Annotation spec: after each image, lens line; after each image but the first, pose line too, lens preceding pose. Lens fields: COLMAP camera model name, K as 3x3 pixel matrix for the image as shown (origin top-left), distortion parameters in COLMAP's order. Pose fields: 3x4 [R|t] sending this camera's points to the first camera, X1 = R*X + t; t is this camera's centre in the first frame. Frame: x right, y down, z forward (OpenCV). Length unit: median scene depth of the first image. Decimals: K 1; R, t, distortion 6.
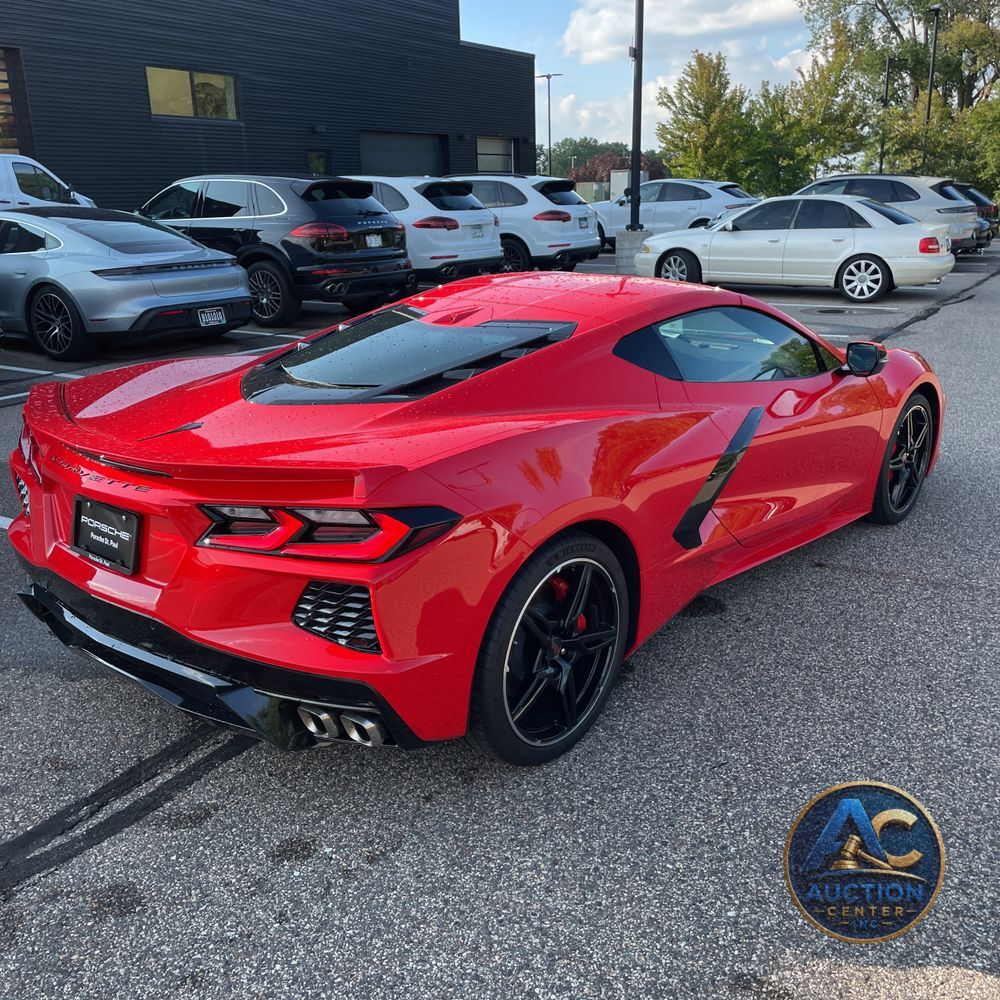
lens RADIAL K [[997.4, 0, 496.0], [0, 997.4, 499.8], [0, 0, 1]] dist [0.062791, -0.053656]
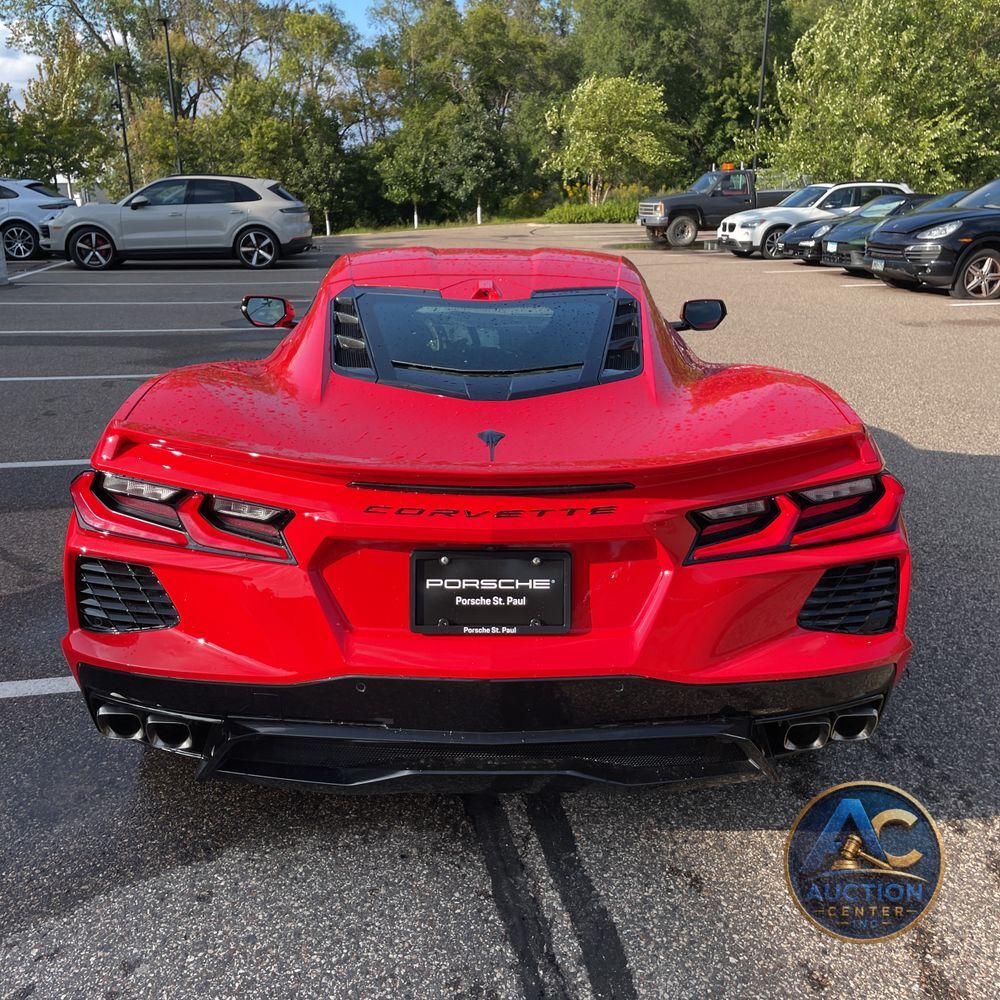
lens RADIAL K [[1015.2, 0, 496.4], [0, 1015.2, 488.7], [0, 0, 1]] dist [0.058057, -0.045348]
pose [[0.769994, -0.176843, 0.613054, -0.806151], [0.189131, 0.980902, 0.045406, -0.069949], [-0.609375, 0.080985, 0.788735, 0.411582]]
